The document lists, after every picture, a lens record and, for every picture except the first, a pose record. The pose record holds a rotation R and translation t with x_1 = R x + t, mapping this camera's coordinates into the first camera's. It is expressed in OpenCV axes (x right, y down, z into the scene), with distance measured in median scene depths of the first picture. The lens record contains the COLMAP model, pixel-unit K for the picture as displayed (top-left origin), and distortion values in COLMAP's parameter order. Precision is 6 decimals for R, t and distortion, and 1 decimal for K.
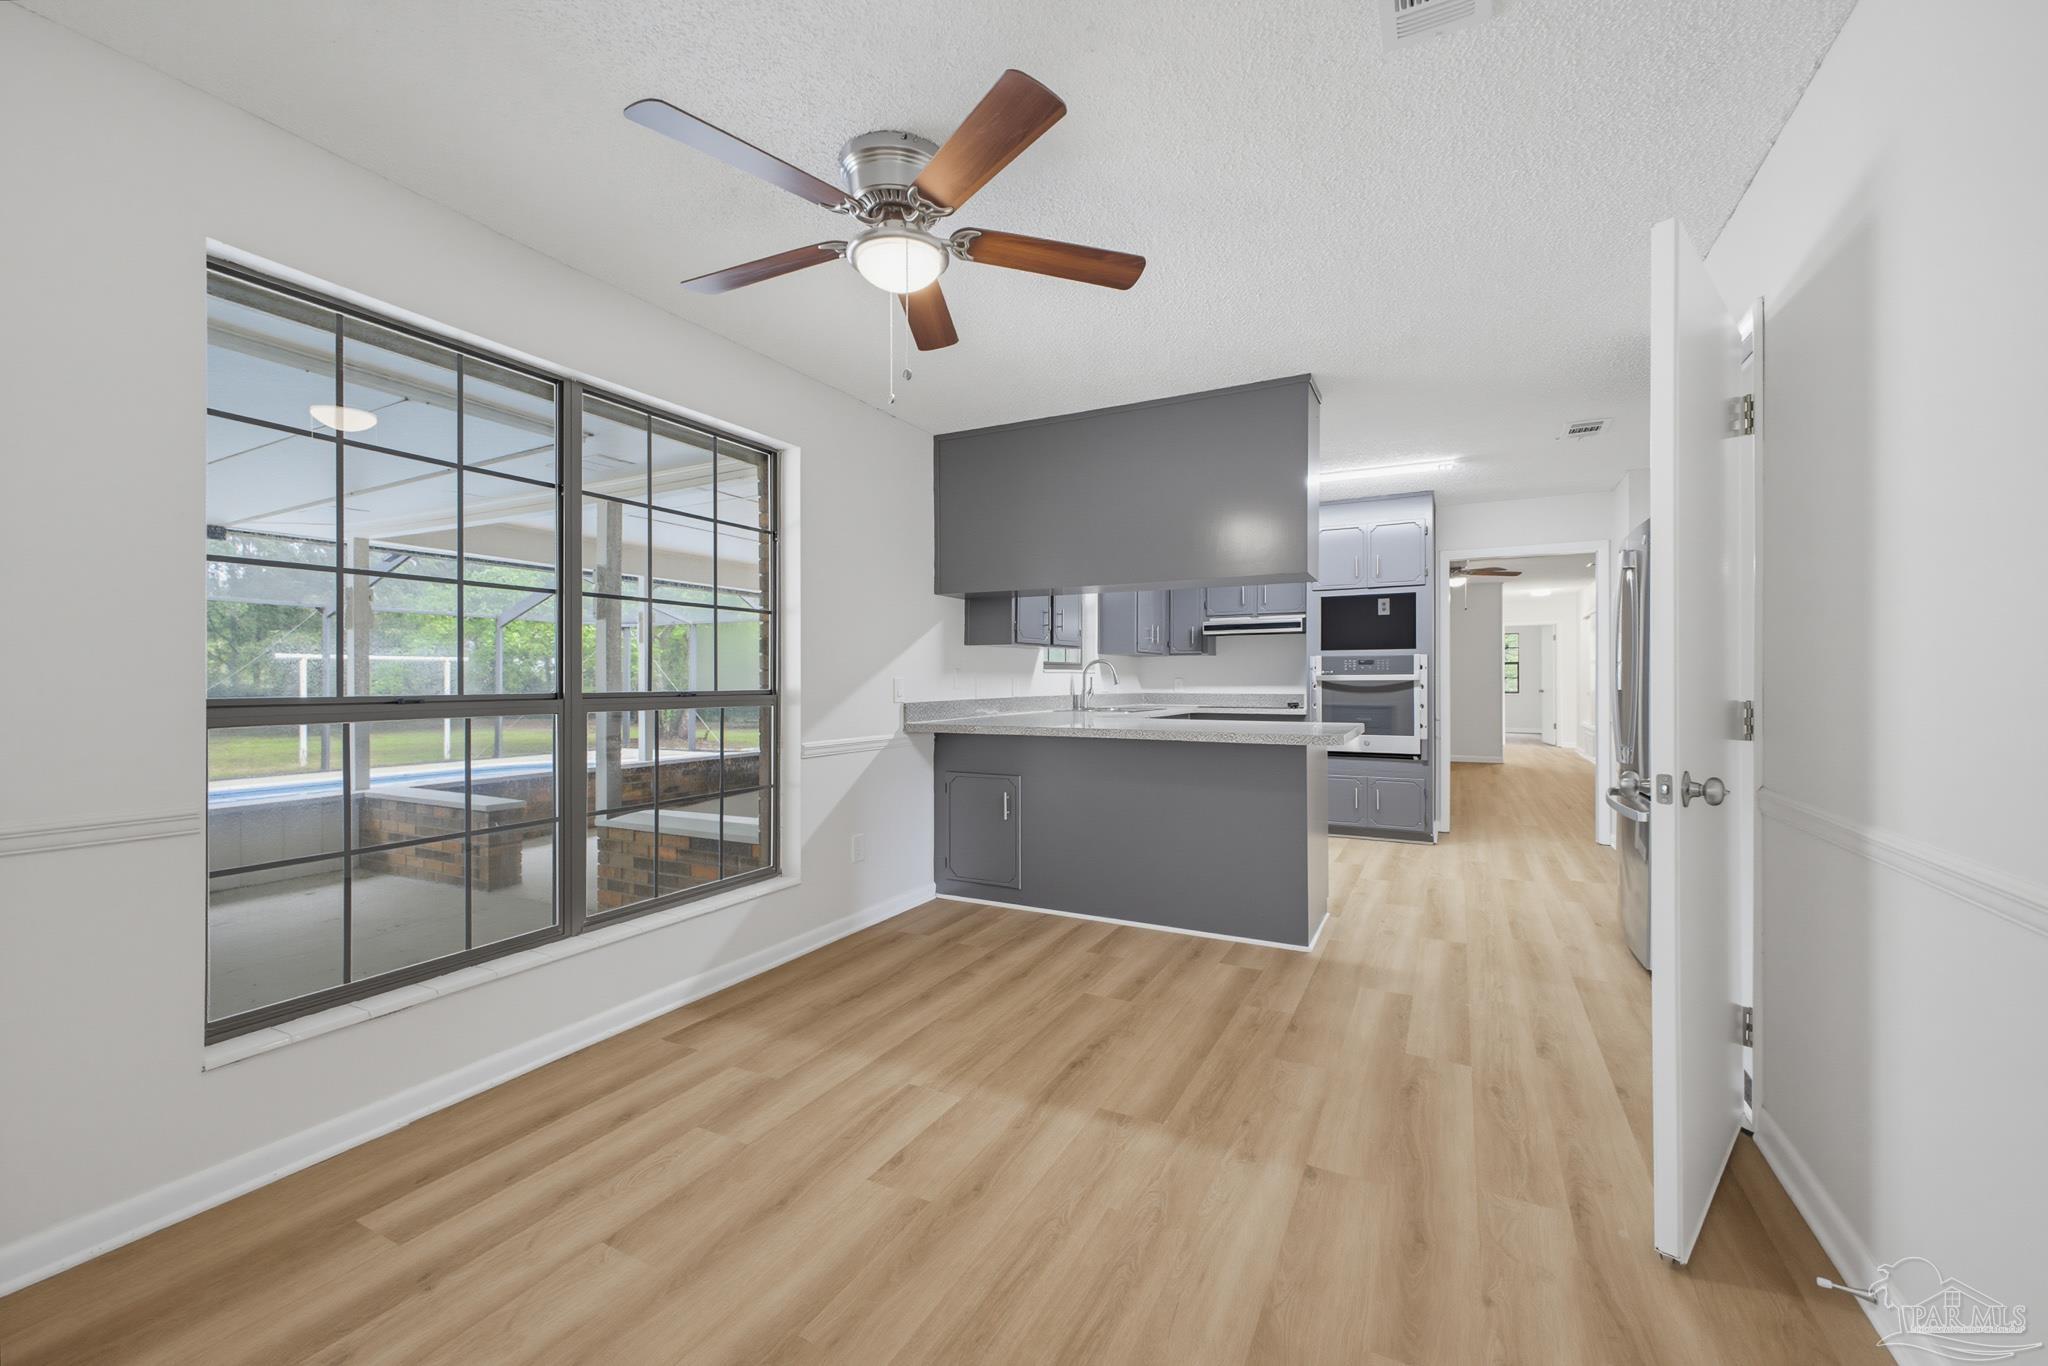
lens RADIAL K [[808.7, 0, 1056.6], [0, 808.7, 679.3], [0, 0, 1]] dist [0.020359, -0.003619]
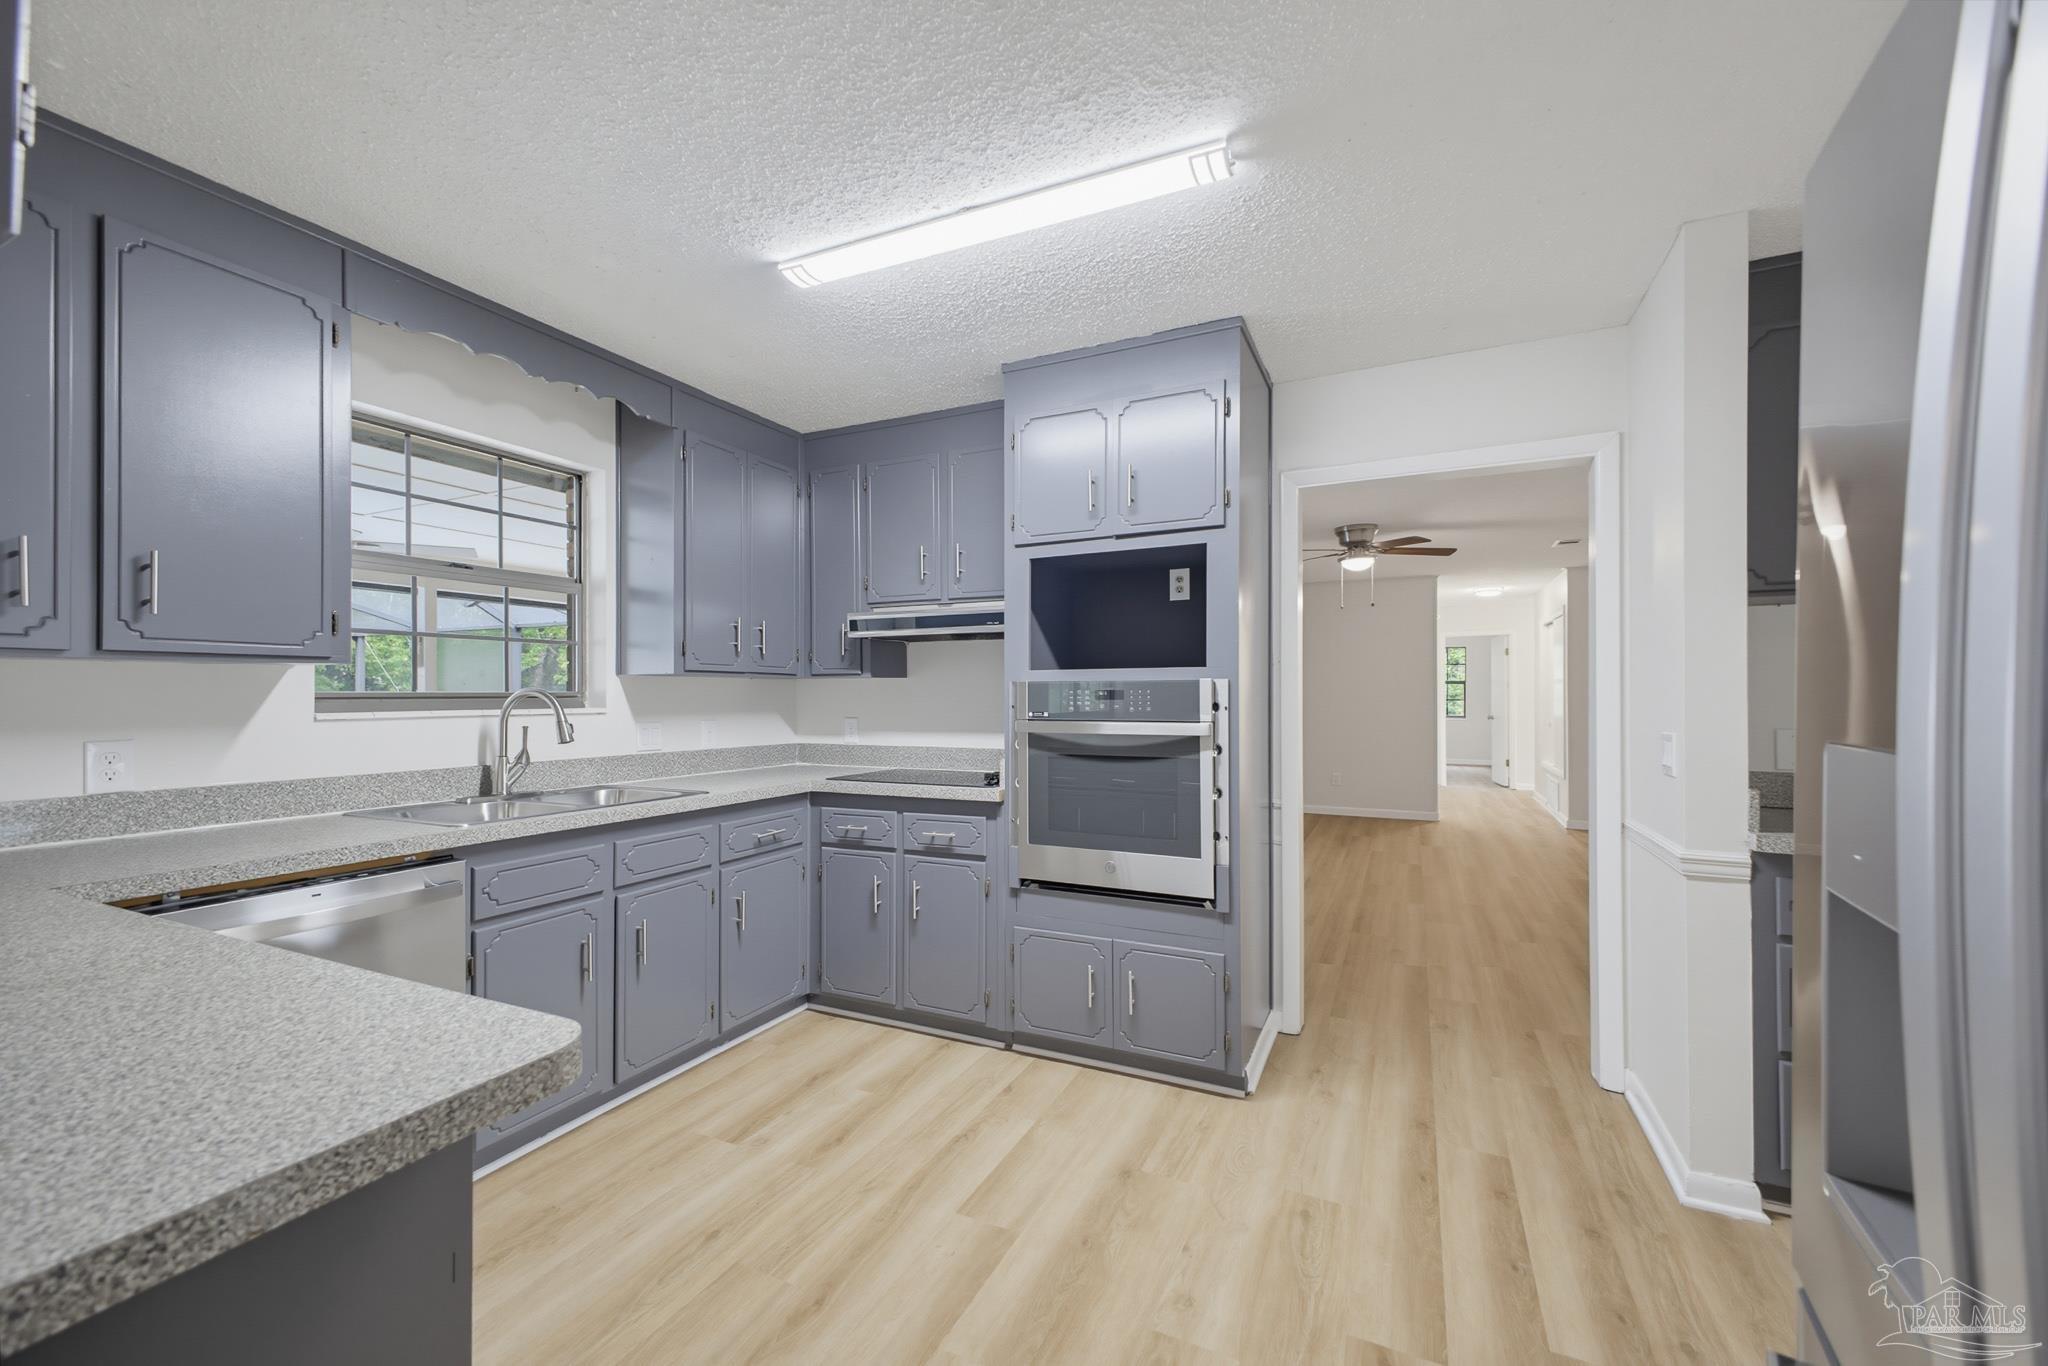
lens RADIAL K [[808.7, 0, 1029.8], [0, 808.7, 692.8], [0, 0, 1]] dist [0.020359, -0.003619]
pose [[0.999819, -0.001482, 0.018951, 0.597652], [0.001581, 0.999985, -0.005185, -0.035816], [-0.018944, 0.005214, 0.999807, 0.976307]]
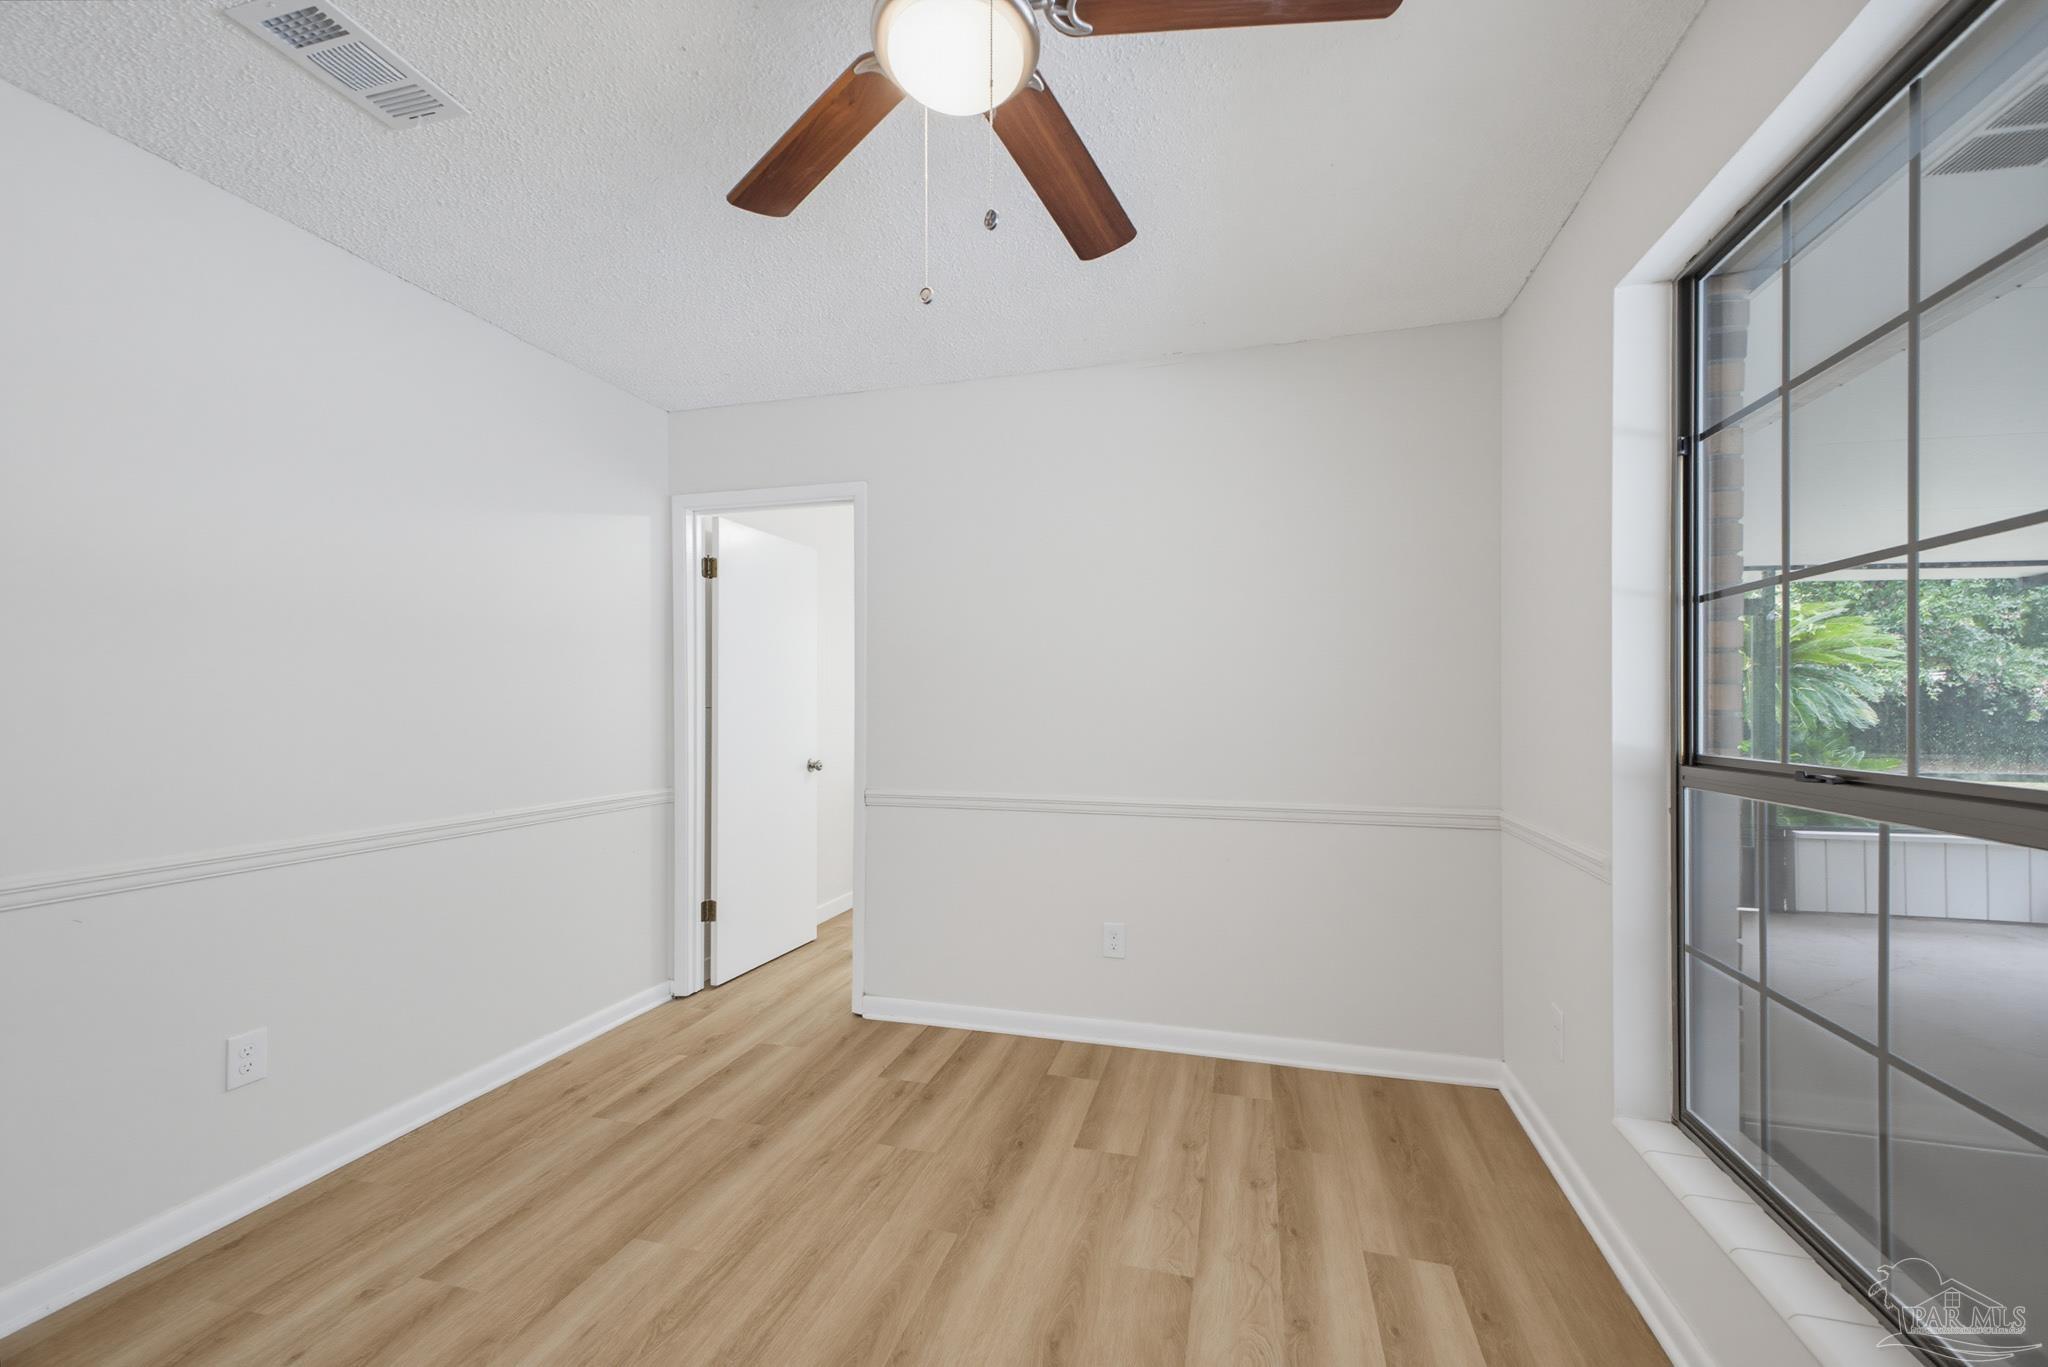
lens RADIAL K [[808.7, 0, 1034.9], [0, 808.7, 709.5], [0, 0, 1]] dist [0.020359, -0.003619]
pose [[-0.982582, 0.002534, -0.185812, -0.088070], [0.001961, 0.999993, 0.003266, -0.016977], [0.185819, 0.002845, -0.982580, 1.022734]]
